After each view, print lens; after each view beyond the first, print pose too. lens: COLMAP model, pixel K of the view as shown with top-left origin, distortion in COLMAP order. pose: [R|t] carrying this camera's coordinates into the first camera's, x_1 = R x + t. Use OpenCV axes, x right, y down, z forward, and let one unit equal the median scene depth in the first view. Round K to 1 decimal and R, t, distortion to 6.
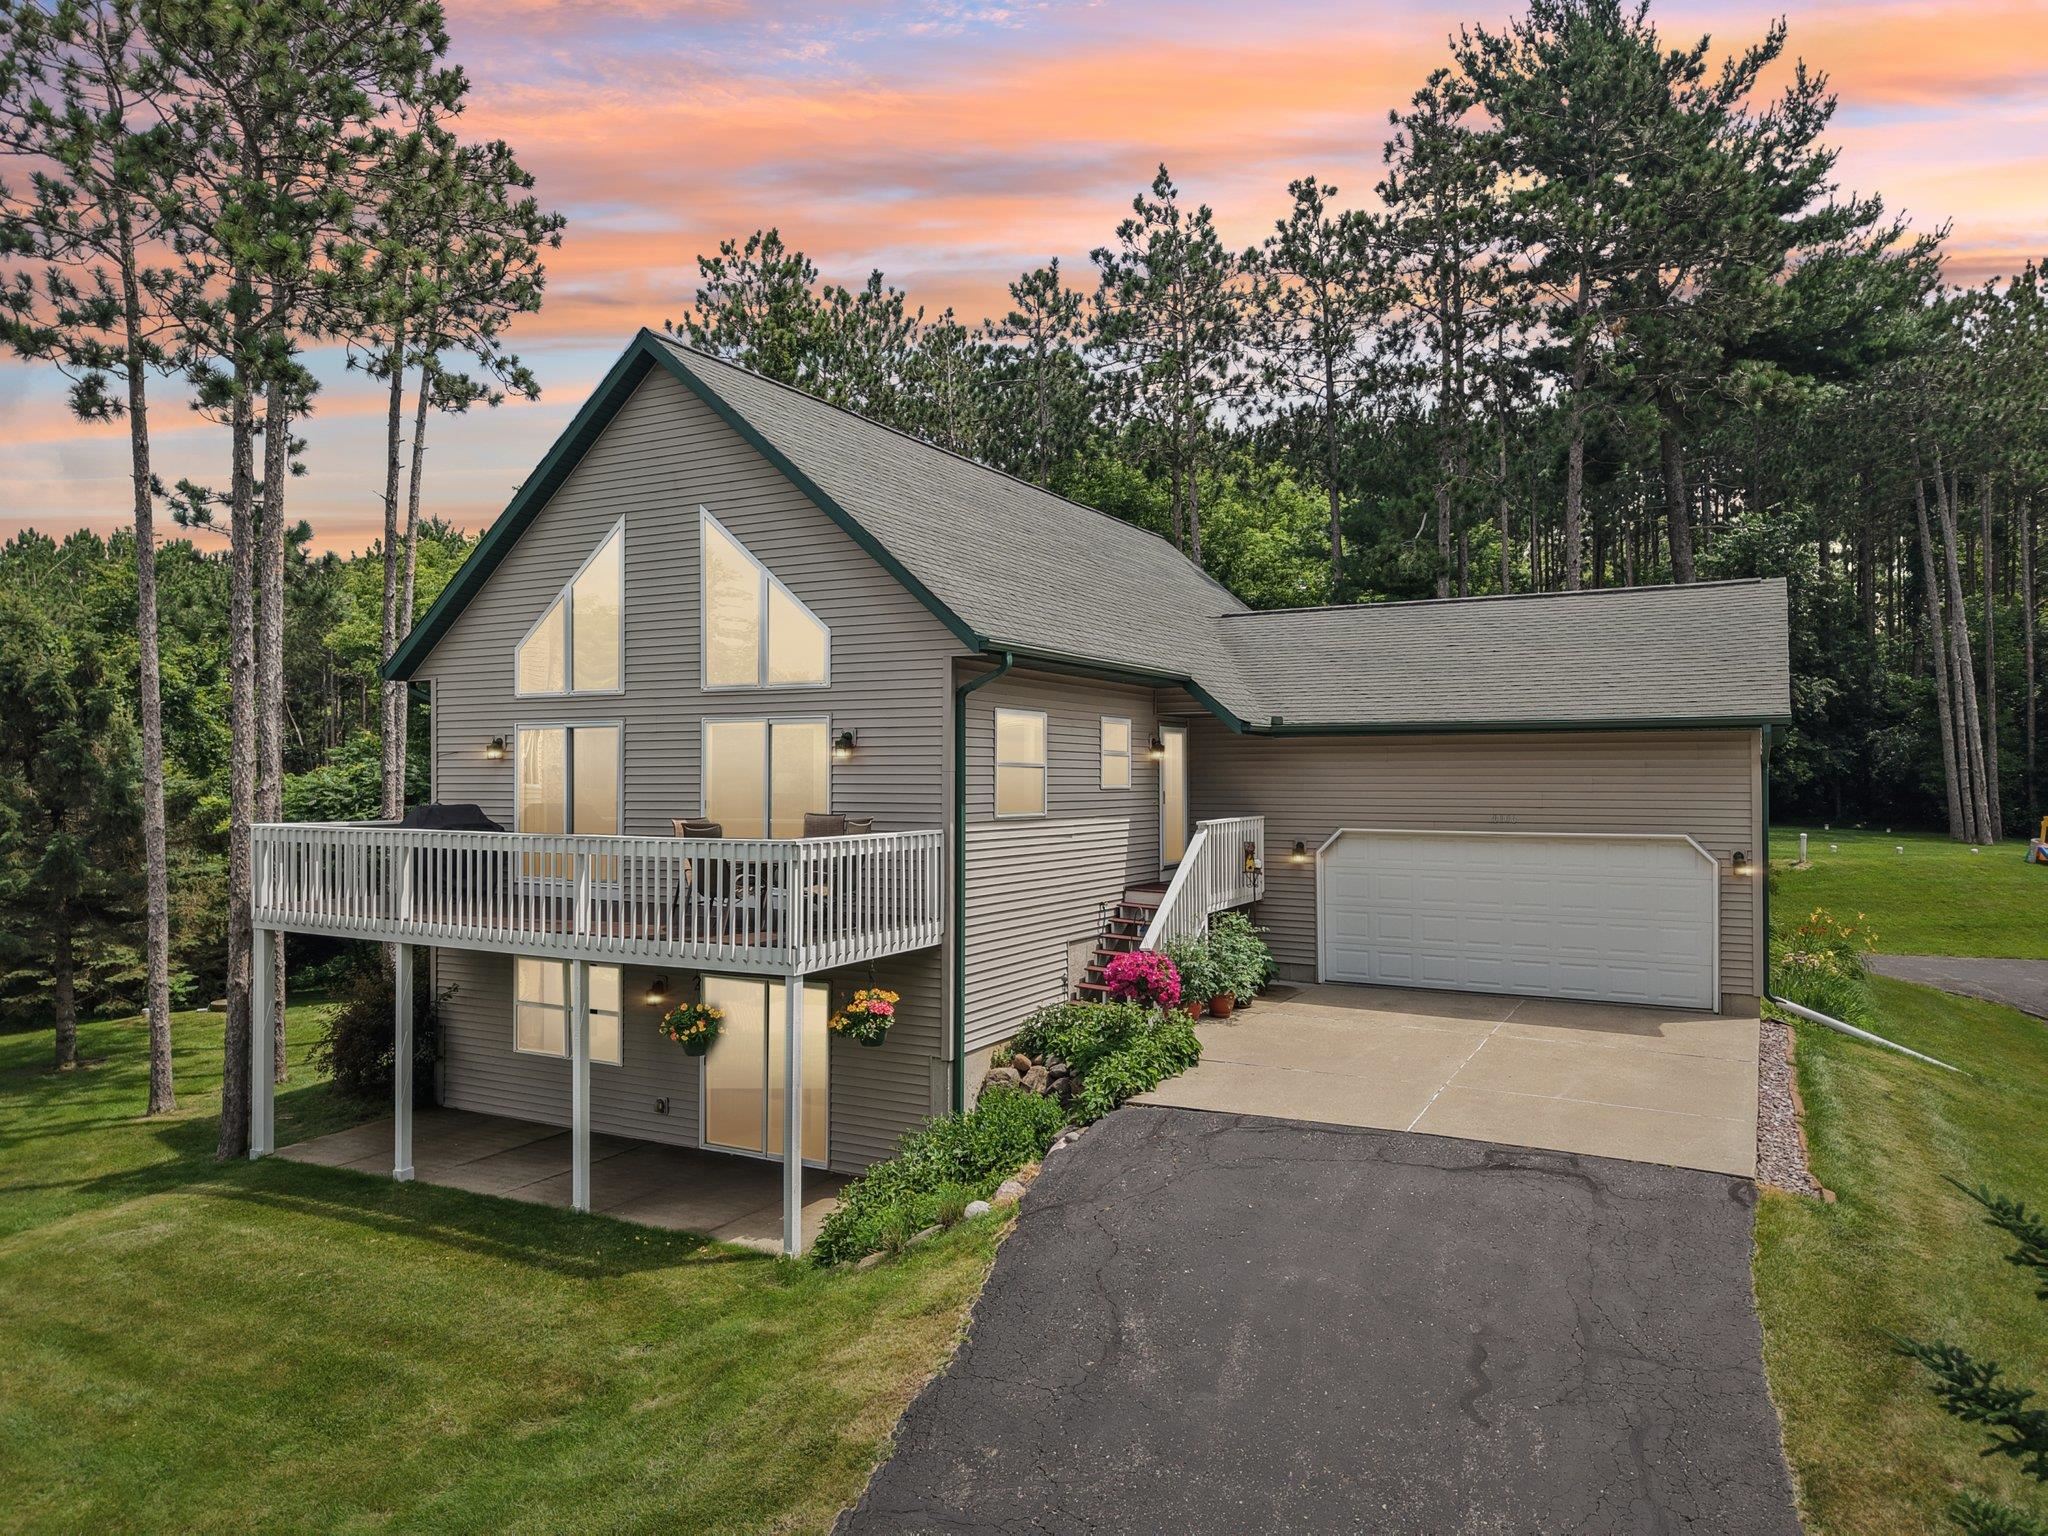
lens RADIAL K [[1384.7, 0, 1018.9], [0, 1384.7, 785.9], [0, 0, 1]] dist [0.033696, -0.074104]
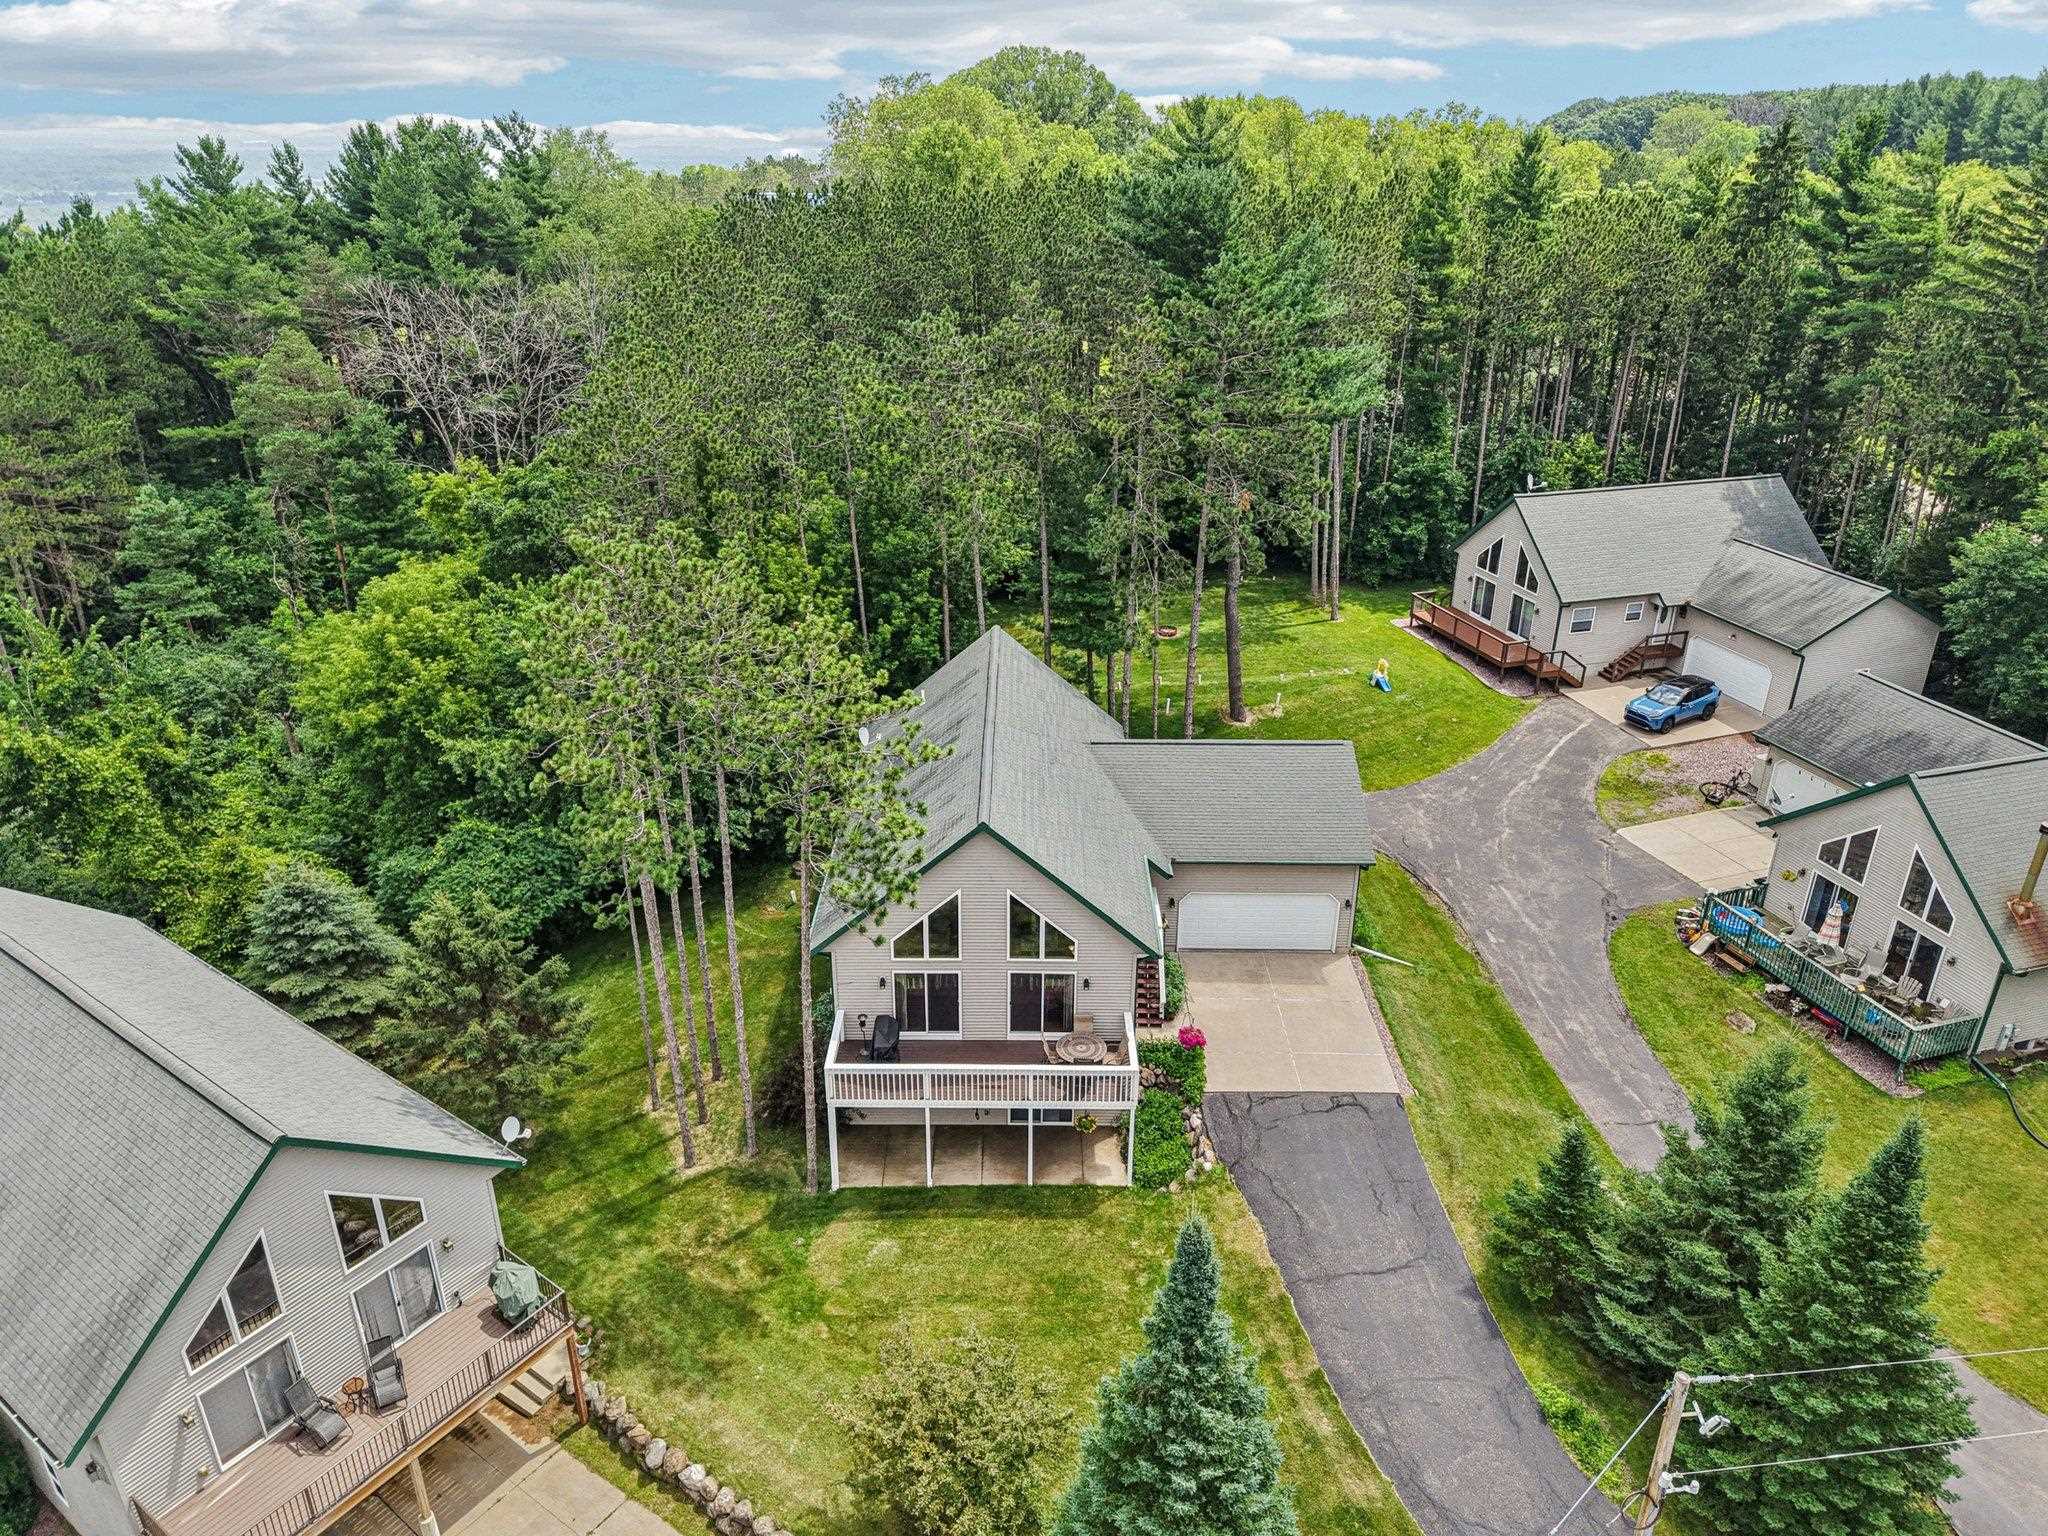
lens RADIAL K [[1405.9, 0, 1024.0], [0, 1405.9, 768.0], [0, 0, 1]] dist [0.029772, -0.026969]
pose [[0.876587, -0.195959, 0.439540, -1.217916], [-0.001845, 0.911967, 0.410258, -1.370740], [-0.481240, -0.360438, 0.799057, -0.772362]]
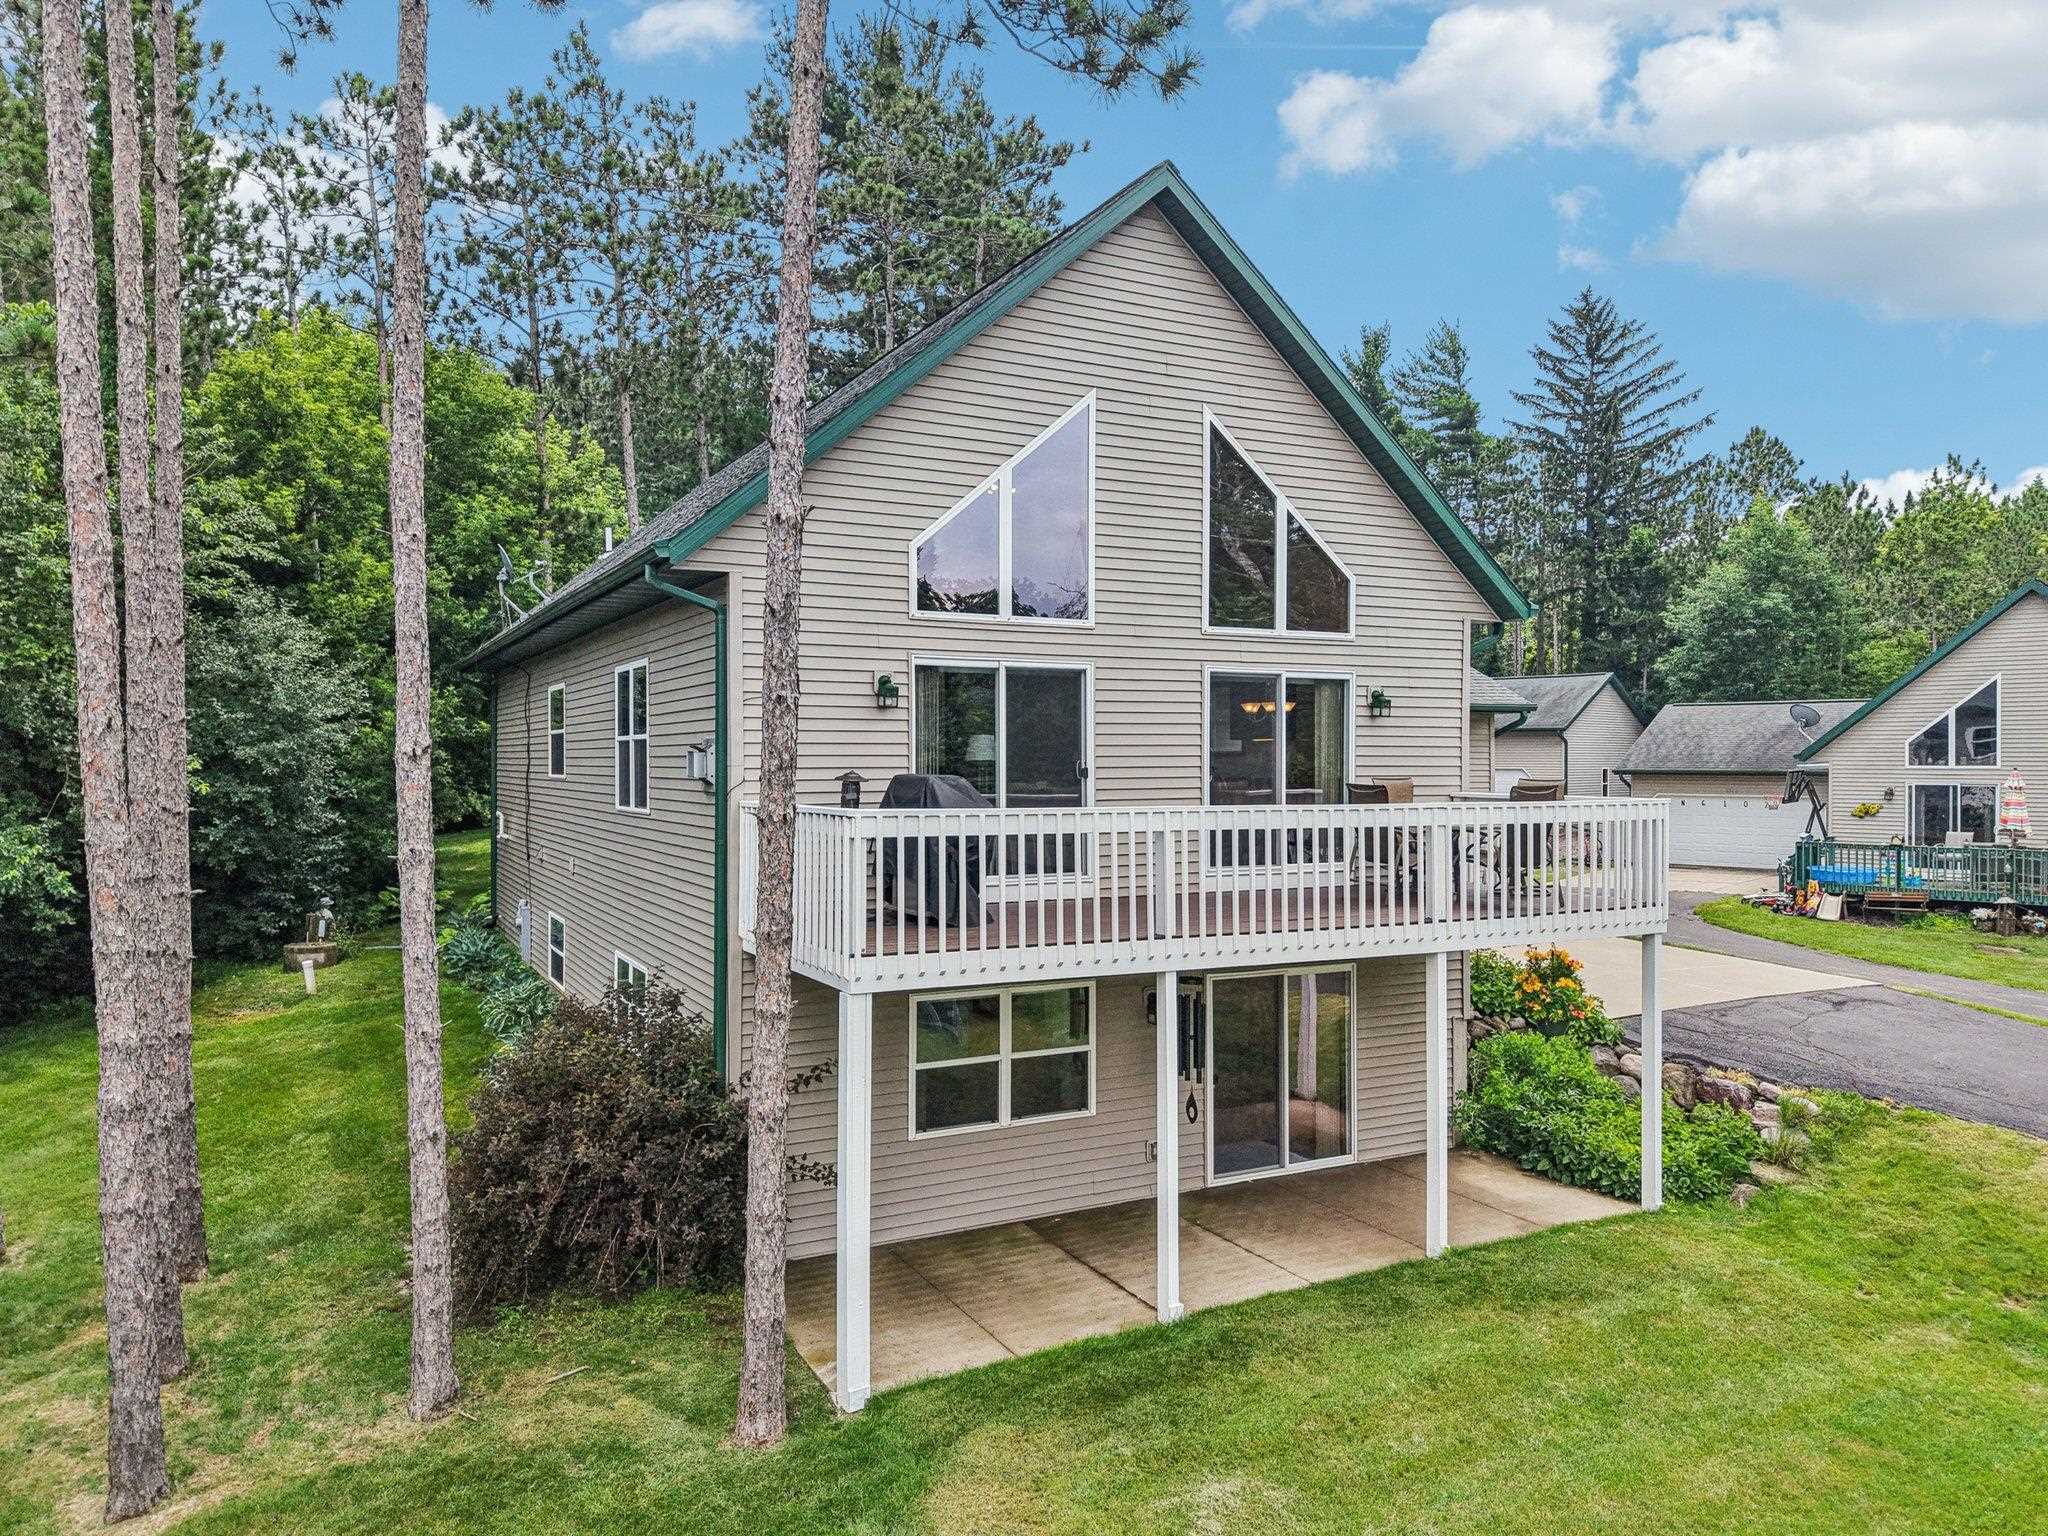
lens RADIAL K [[1405.9, 0, 1024.0], [0, 1405.9, 768.0], [0, 0, 1]] dist [0.029772, -0.026969]
pose [[0.550461, -0.004464, 0.834849, -1.043397], [0.004289, 0.999988, 0.002519, 0.011191], [-0.834850, 0.002194, 0.550473, 0.667045]]
